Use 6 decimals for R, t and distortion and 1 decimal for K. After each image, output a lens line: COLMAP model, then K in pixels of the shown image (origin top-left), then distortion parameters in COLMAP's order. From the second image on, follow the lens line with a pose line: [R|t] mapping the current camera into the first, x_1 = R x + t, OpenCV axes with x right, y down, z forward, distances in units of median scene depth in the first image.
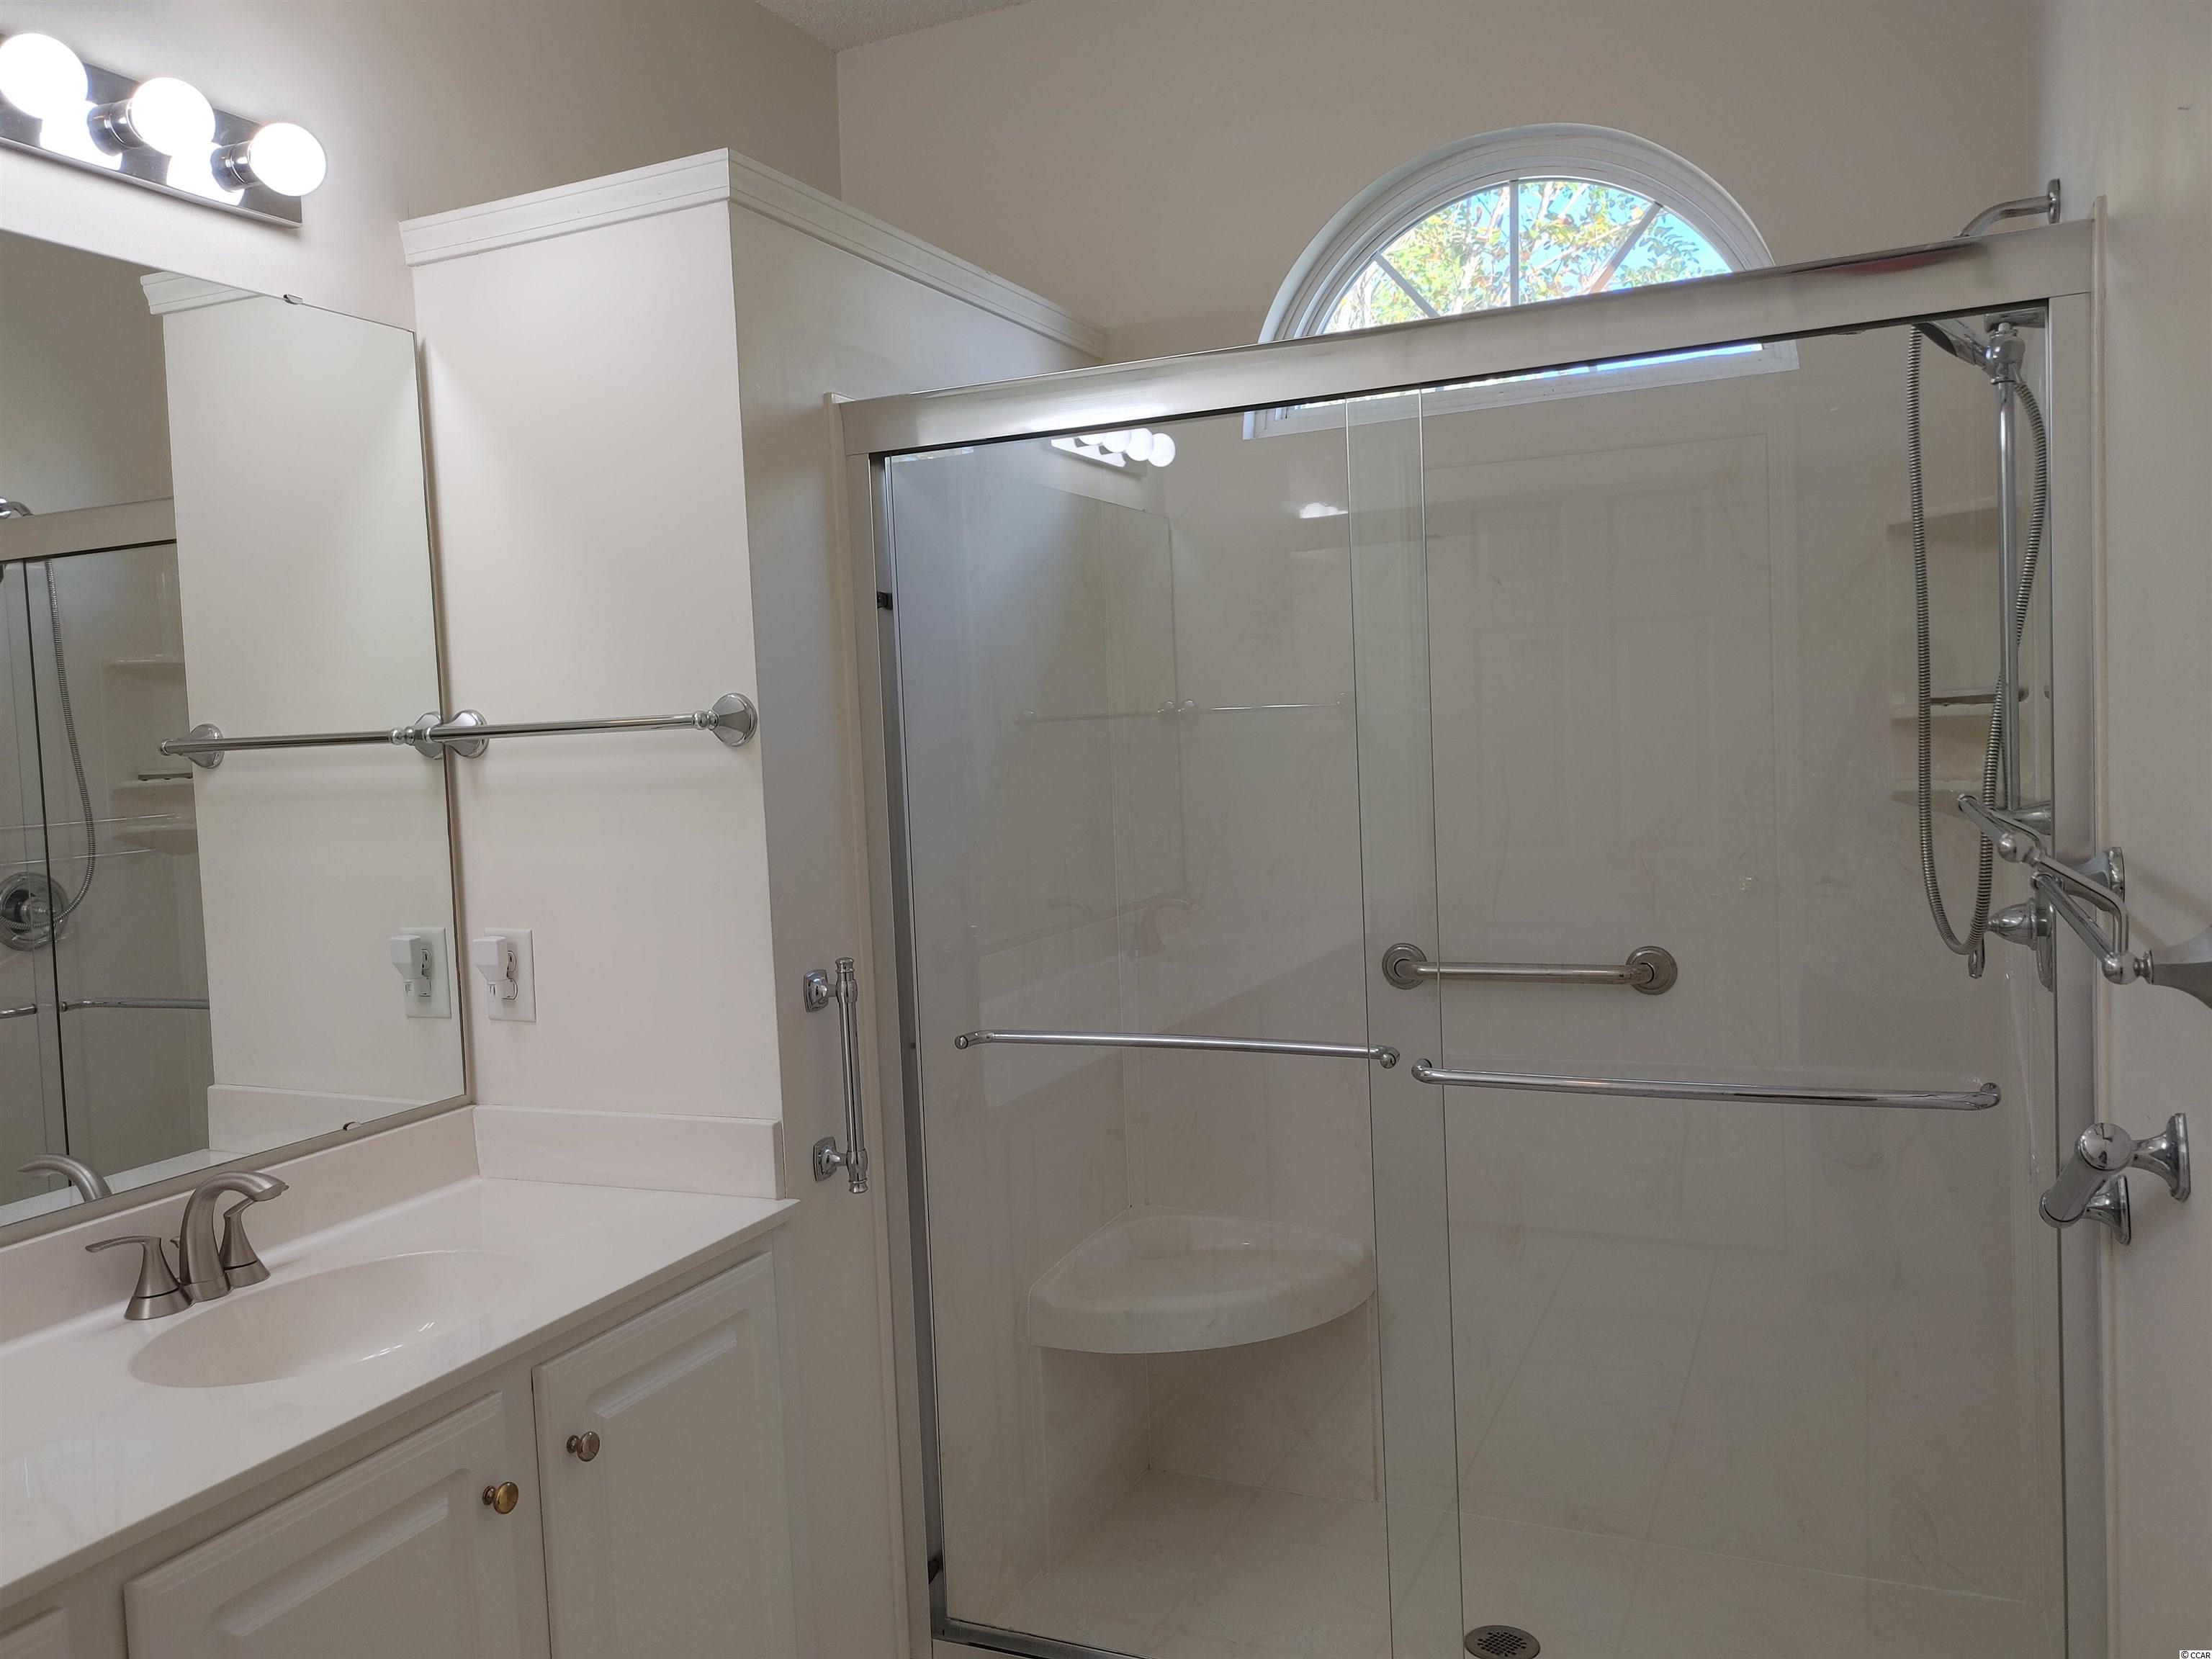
lens RADIAL K [[1711.3, 0, 1095.6], [0, 1711.3, 827.6], [0, 0, 1]] dist [0.037427, -0.014122]
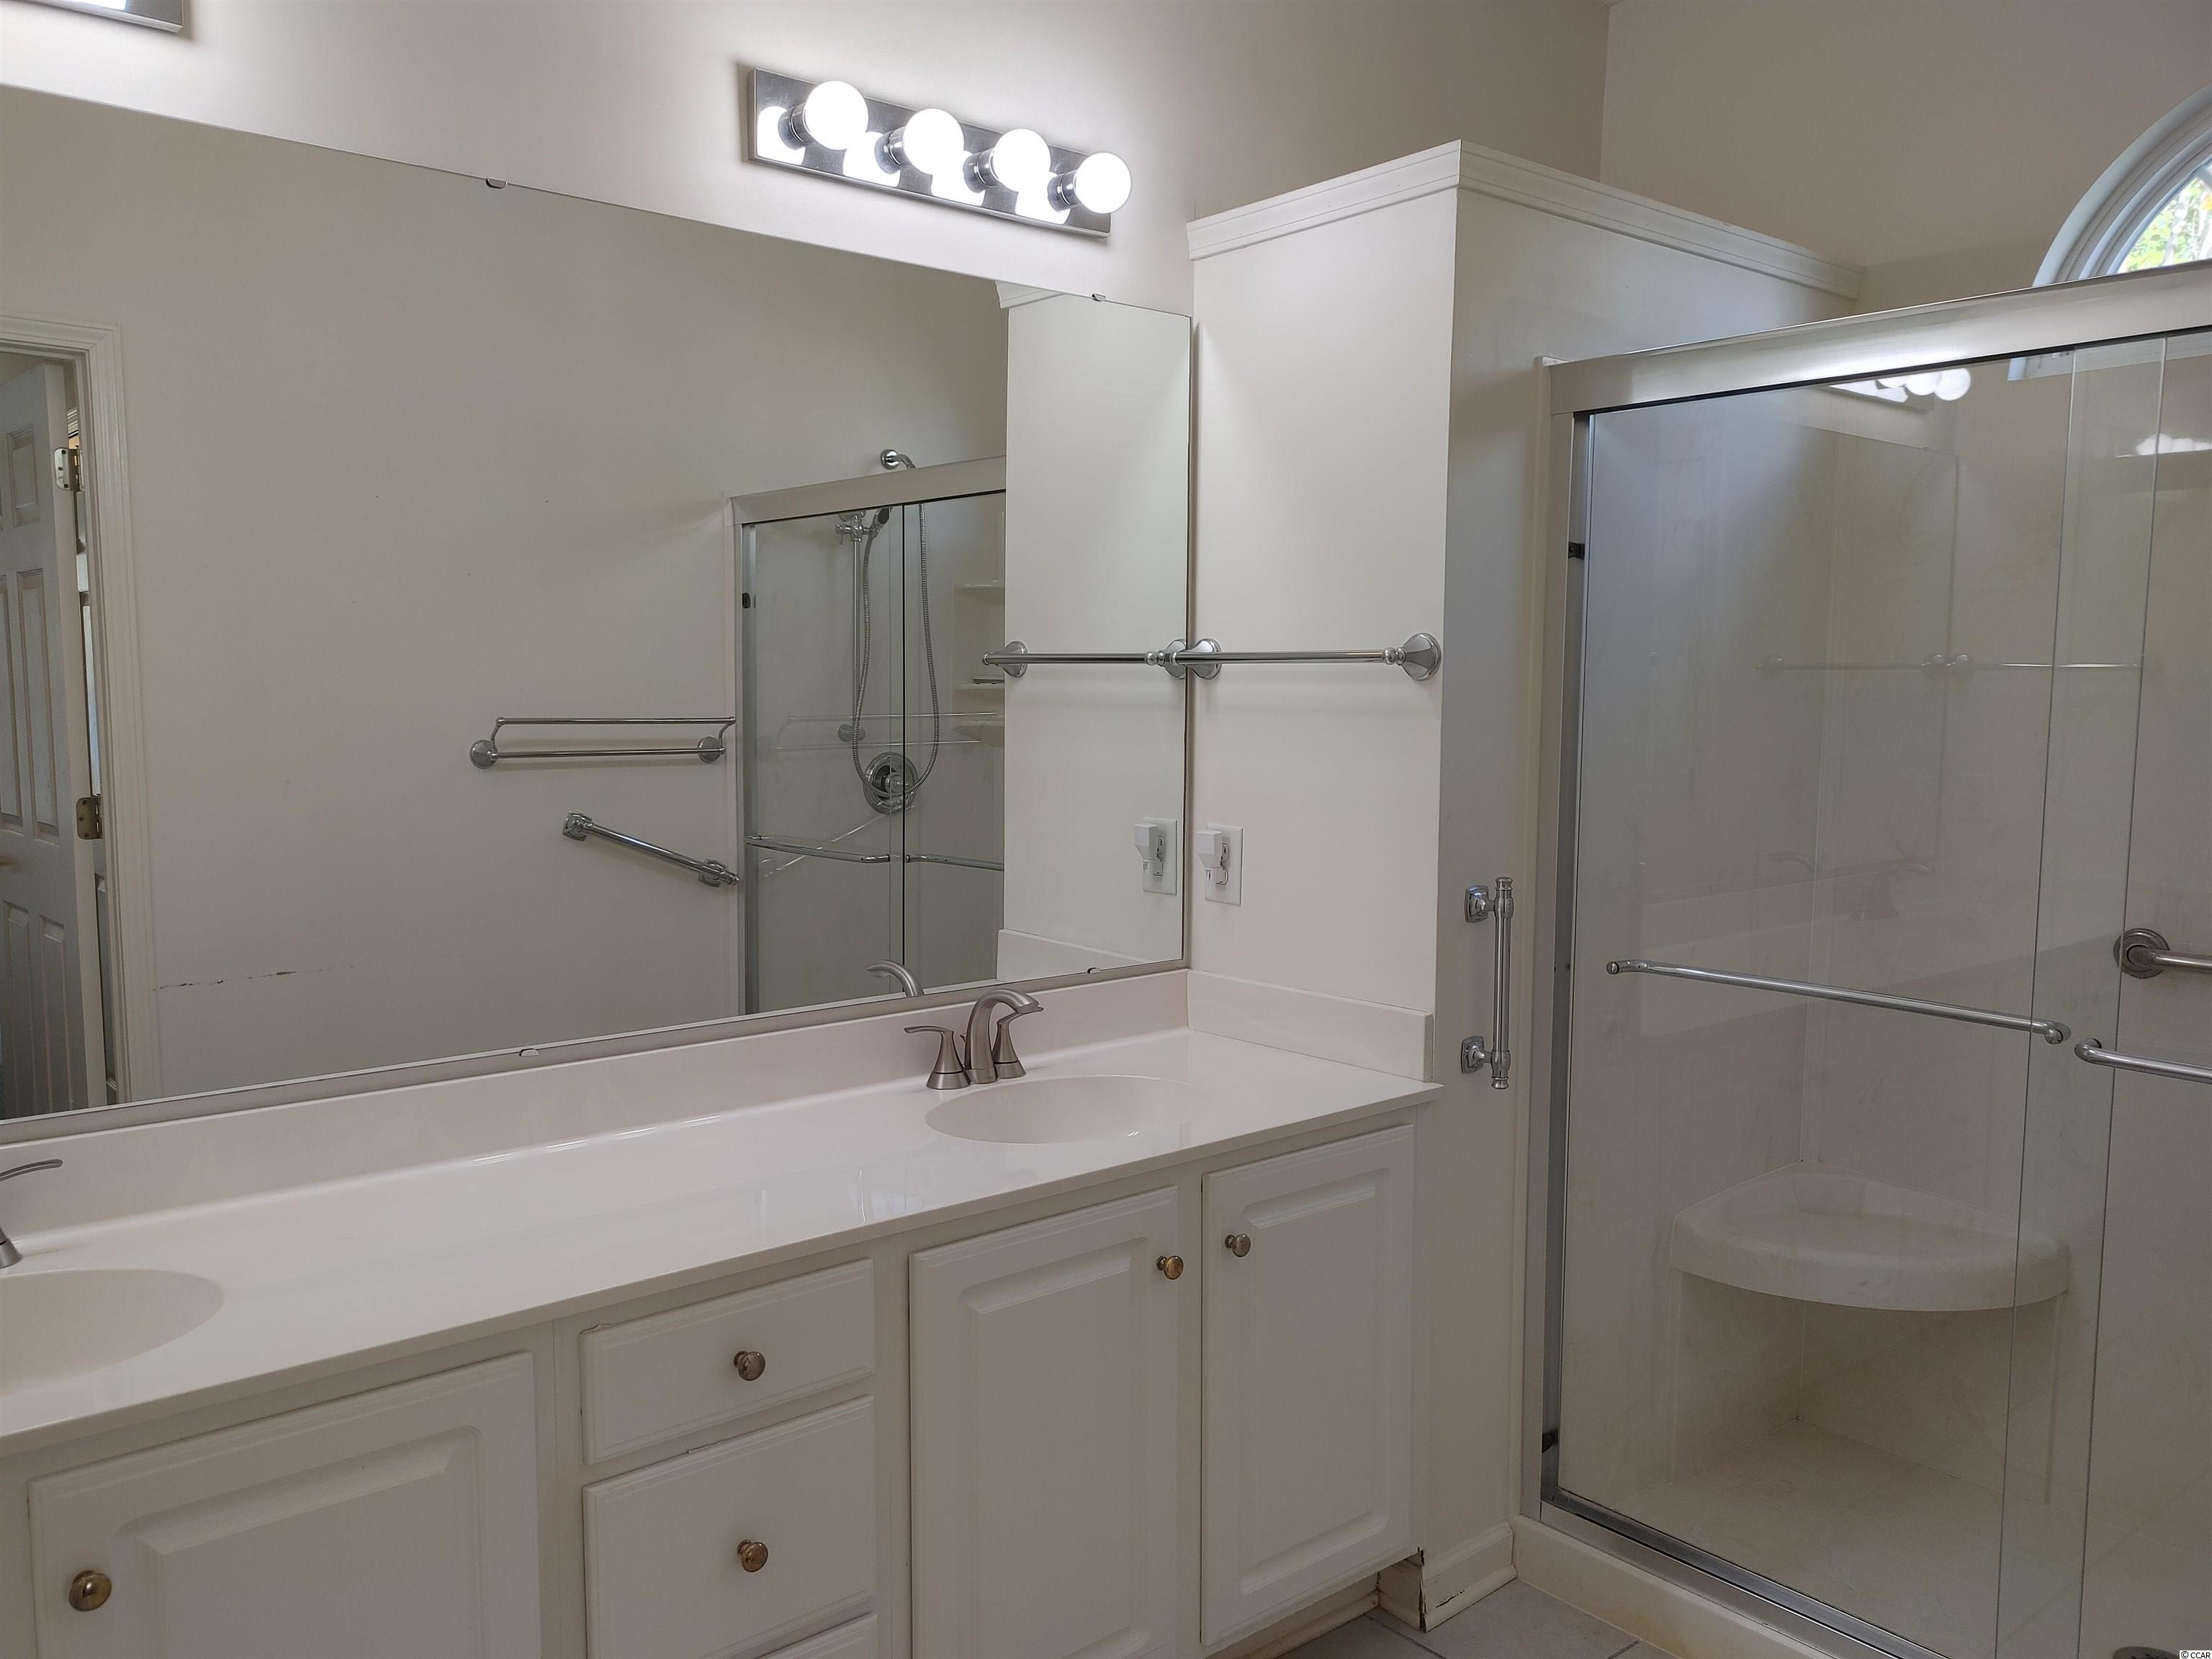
lens RADIAL K [[1711.3, 0, 1113.6], [0, 1711.3, 838.0], [0, 0, 1]] dist [0.037427, -0.014122]
pose [[0.907253, 0.089136, -0.411032, 0.073511], [-0.070369, 0.995679, 0.060598, 0.001651], [0.414658, -0.026054, 0.909604, -0.104484]]
